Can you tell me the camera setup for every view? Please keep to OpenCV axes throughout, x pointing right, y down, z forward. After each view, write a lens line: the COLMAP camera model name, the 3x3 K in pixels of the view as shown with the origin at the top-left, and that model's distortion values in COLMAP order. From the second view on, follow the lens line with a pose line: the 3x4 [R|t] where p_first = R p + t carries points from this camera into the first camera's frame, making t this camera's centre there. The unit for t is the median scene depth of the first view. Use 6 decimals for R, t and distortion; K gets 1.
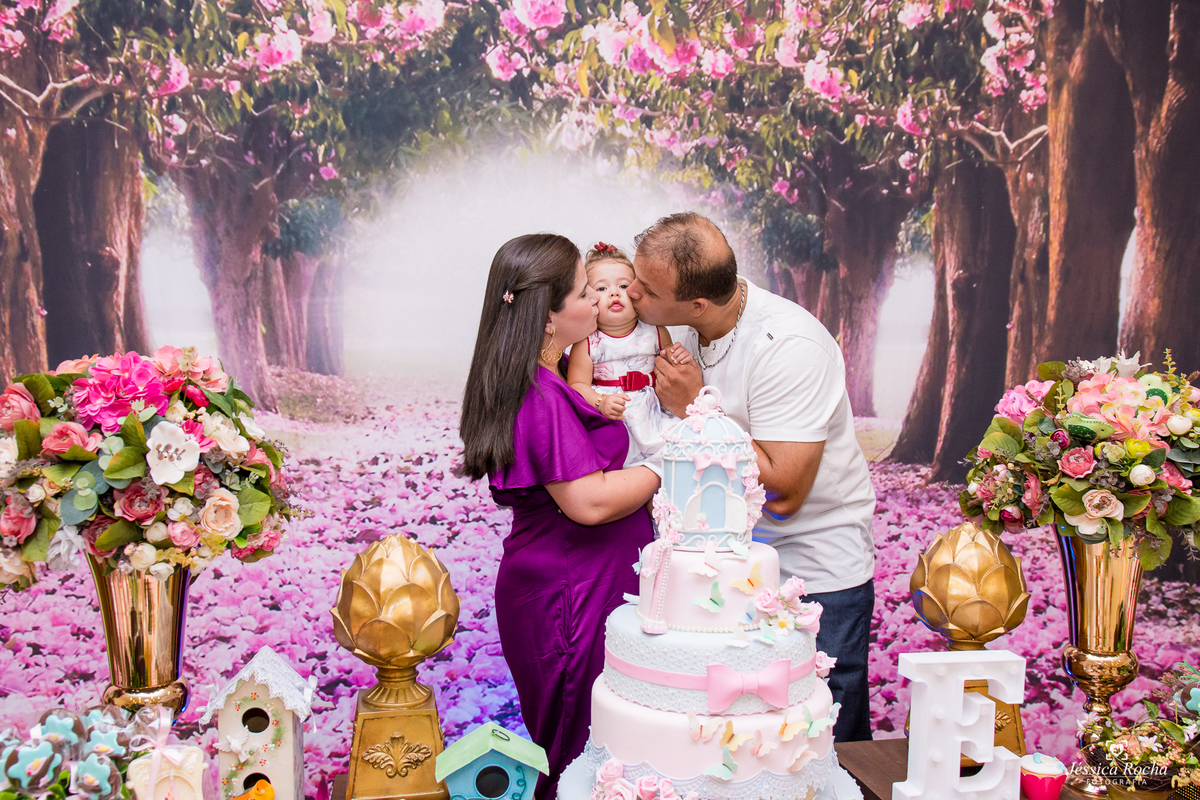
lens RADIAL K [[985.6, 0, 604.4], [0, 985.6, 403.6], [0, 0, 1]] dist [-0.088672, 0.074444]
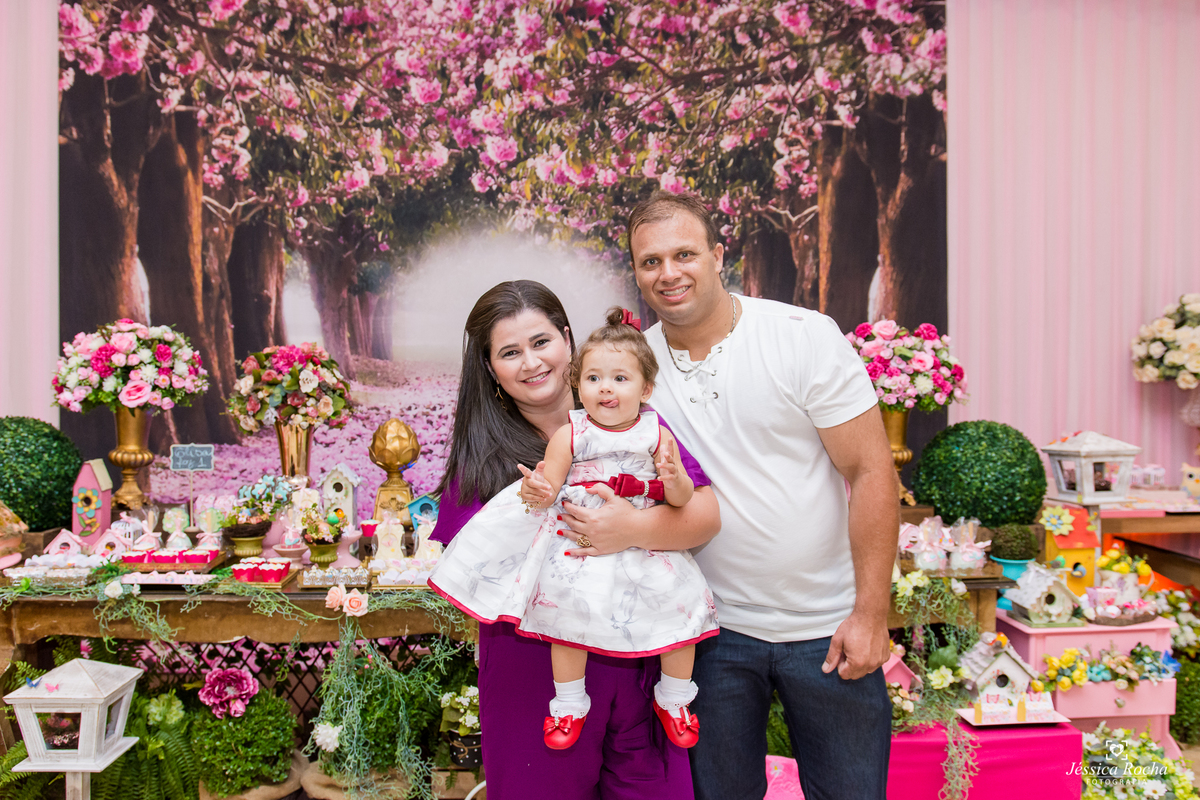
lens RADIAL K [[979.8, 0, 607.8], [0, 979.8, 396.5], [0, 0, 1]] dist [-0.091357, 0.083359]
pose [[0.995870, -0.000254, -0.090788, 0.274627], [-0.000608, 0.999955, -0.009466, 0.051608], [0.090787, 0.009482, 0.995825, -0.704730]]
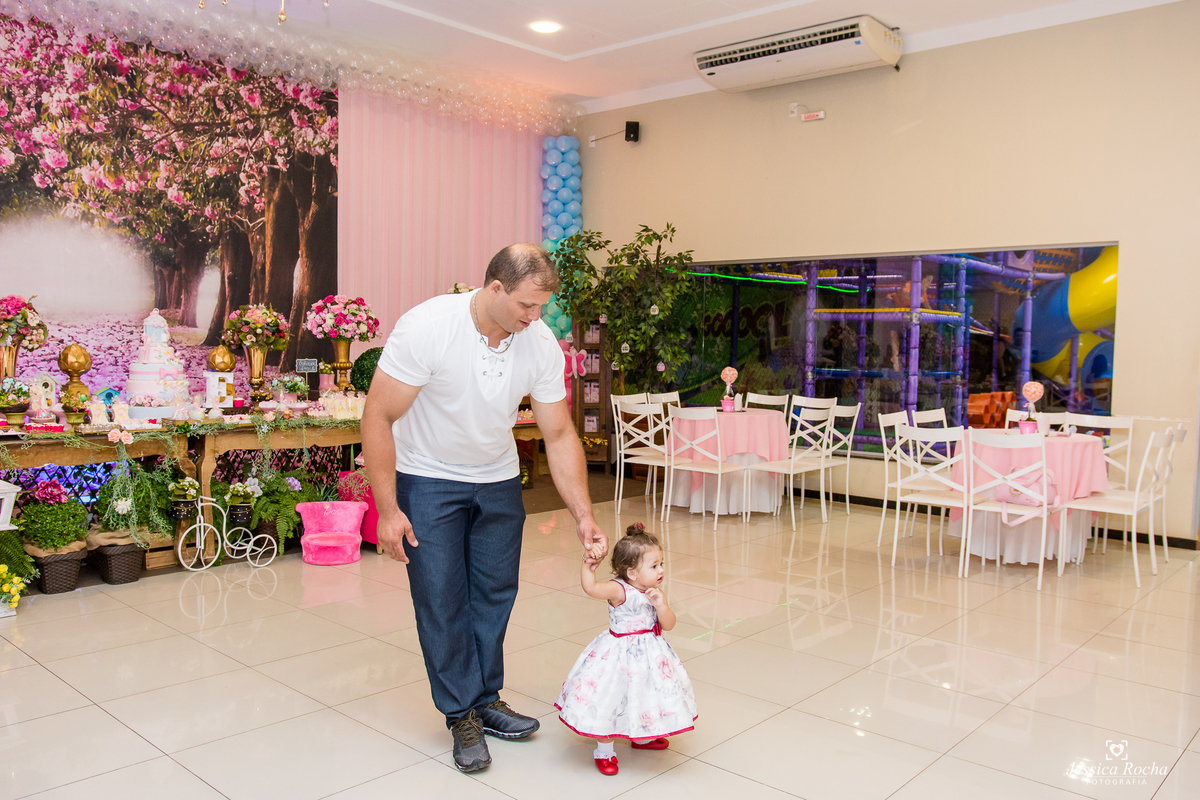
lens RADIAL K [[963.0, 0, 600.0], [0, 963.0, 400.0], [0, 0, 1]] dist [-0.091015, 0.076852]
pose [[0.785554, -0.028026, 0.618158, -0.465111], [0.001762, 0.999071, 0.043056, 0.102780], [-0.618790, -0.032733, 0.784874, -1.713575]]
